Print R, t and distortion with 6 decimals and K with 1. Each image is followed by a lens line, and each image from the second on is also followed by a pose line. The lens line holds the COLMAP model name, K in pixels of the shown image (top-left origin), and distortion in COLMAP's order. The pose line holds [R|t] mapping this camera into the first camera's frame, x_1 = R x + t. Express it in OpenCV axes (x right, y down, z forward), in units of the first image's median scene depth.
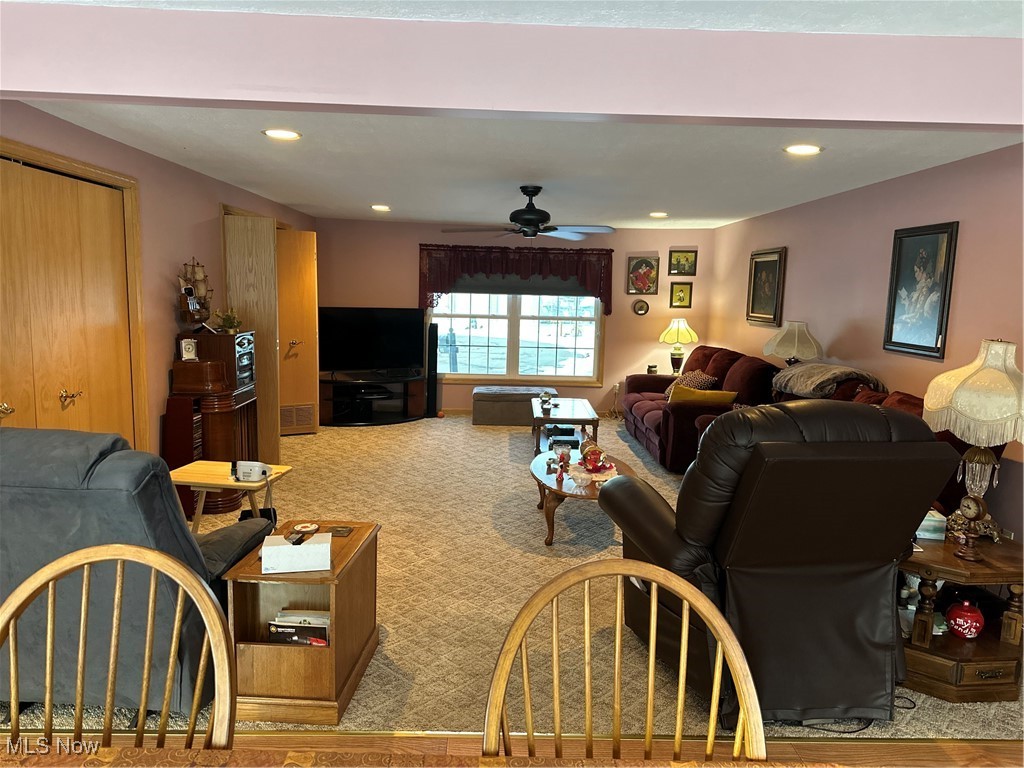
lens RADIAL K [[694.2, 0, 511.9], [0, 694.2, 385.6], [0, 0, 1]] dist [0.012033, 0.002072]
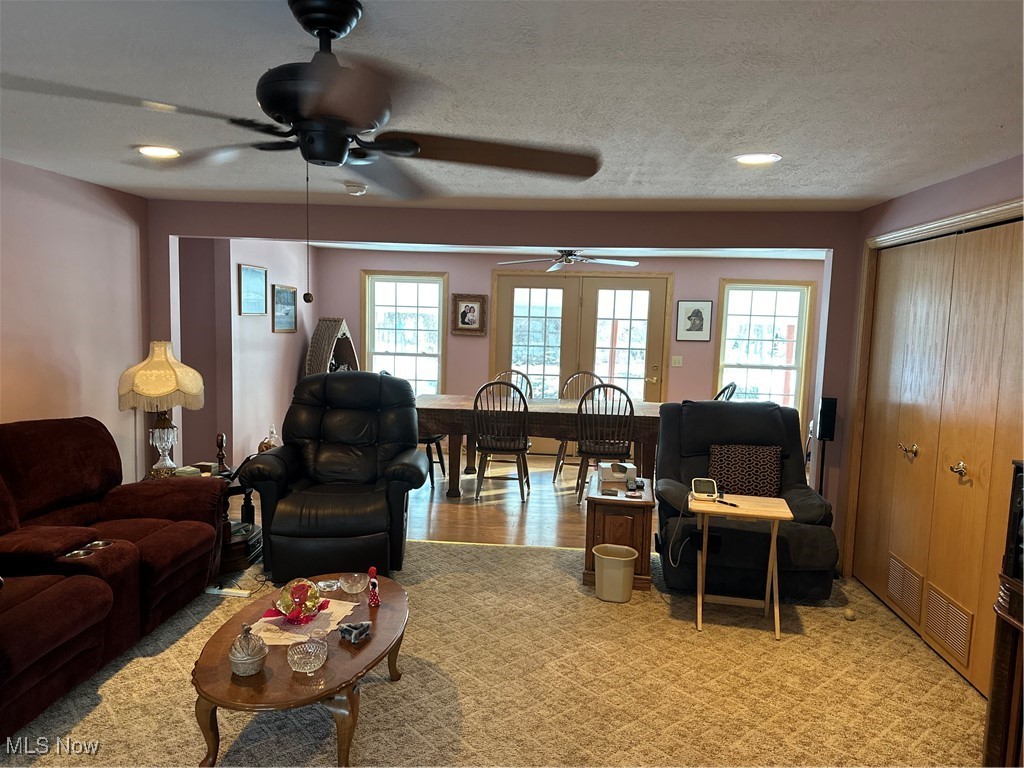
lens RADIAL K [[694.2, 0, 511.1], [0, 694.2, 381.6], [0, 0, 1]] dist [0.012033, 0.002072]
pose [[-0.992520, -0.065275, 0.103171, -0.138620], [-0.040054, 0.972392, 0.229889, -0.276848], [-0.115329, 0.224037, -0.967733, 1.883781]]
